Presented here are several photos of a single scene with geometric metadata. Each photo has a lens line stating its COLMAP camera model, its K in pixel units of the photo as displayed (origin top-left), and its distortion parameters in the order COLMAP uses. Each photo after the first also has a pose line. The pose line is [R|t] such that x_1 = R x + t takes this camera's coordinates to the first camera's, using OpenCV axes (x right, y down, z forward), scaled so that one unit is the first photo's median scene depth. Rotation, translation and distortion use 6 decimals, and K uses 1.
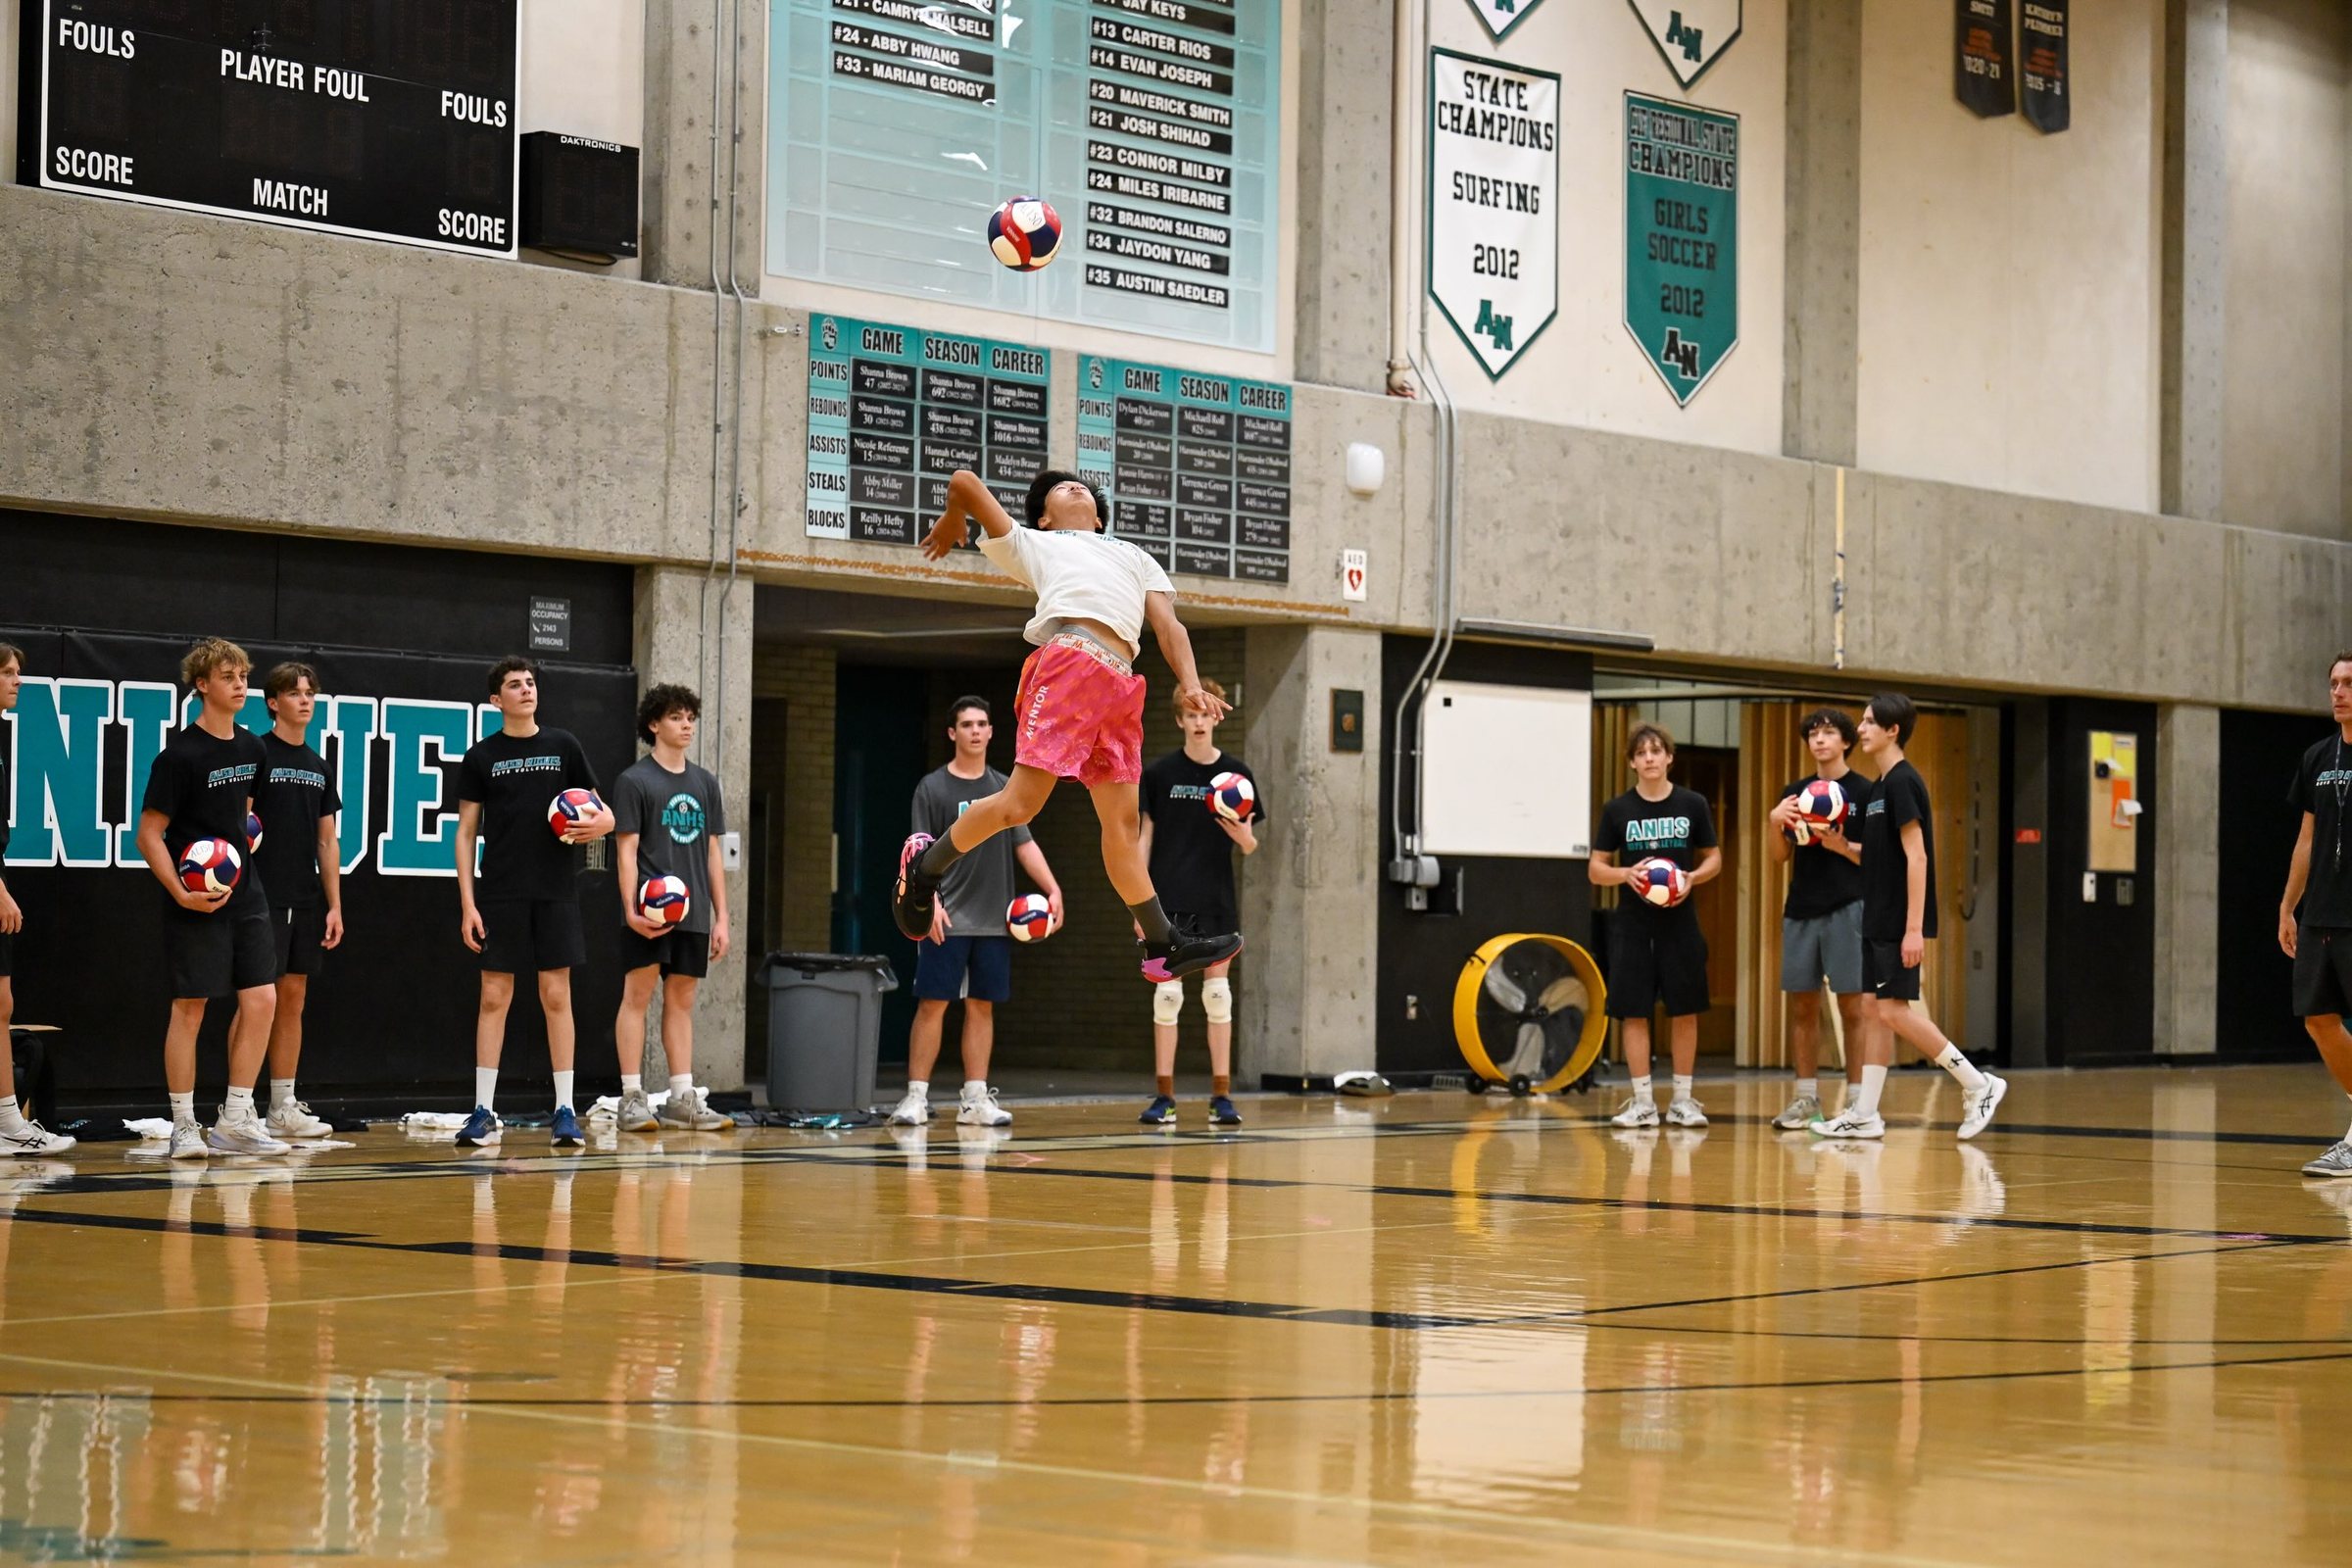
lens RADIAL K [[4540.5, 0, 1213.3], [0, 4540.5, 778.5], [0, 0, 1]] dist [0.031664, -0.201016]
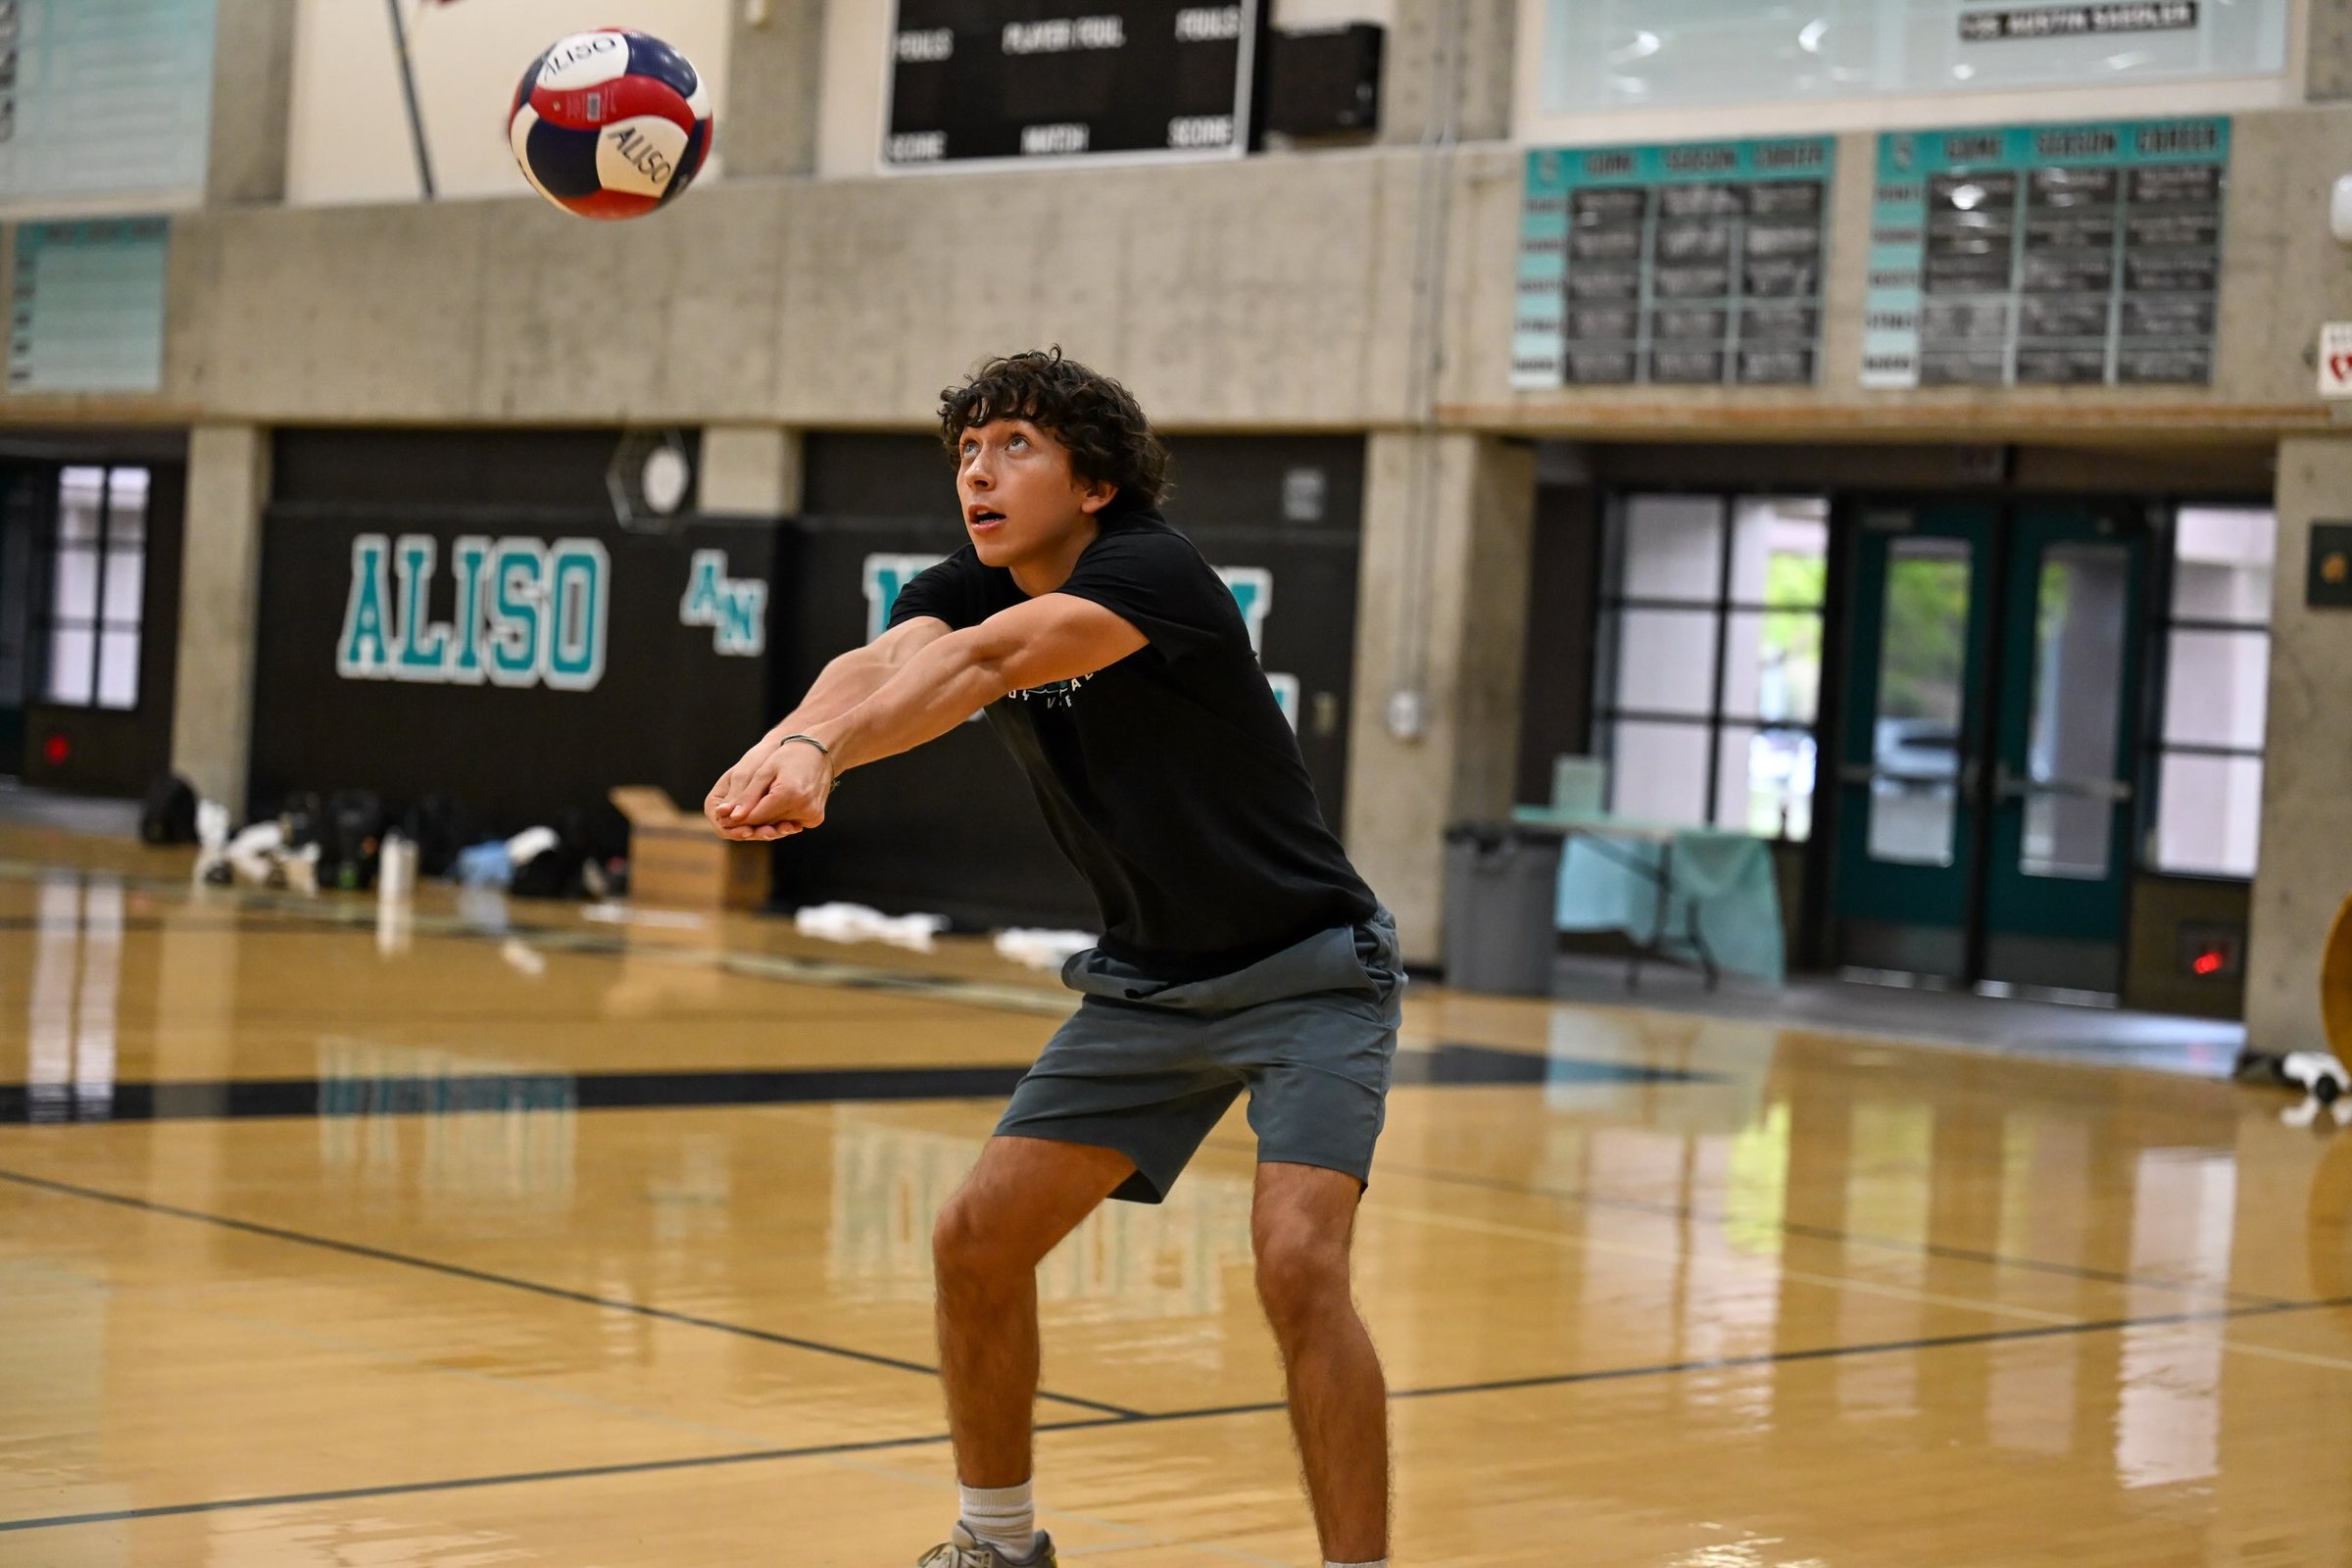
lens RADIAL K [[4540.5, 0, 1213.3], [0, 4540.5, 778.5], [0, 0, 1]] dist [0.031664, -0.201016]
pose [[-0.035373, -0.010162, -0.999323, 0.830584], [-0.041514, 0.999100, -0.008690, 0.037569], [0.998512, 0.041178, -0.035763, 0.949528]]
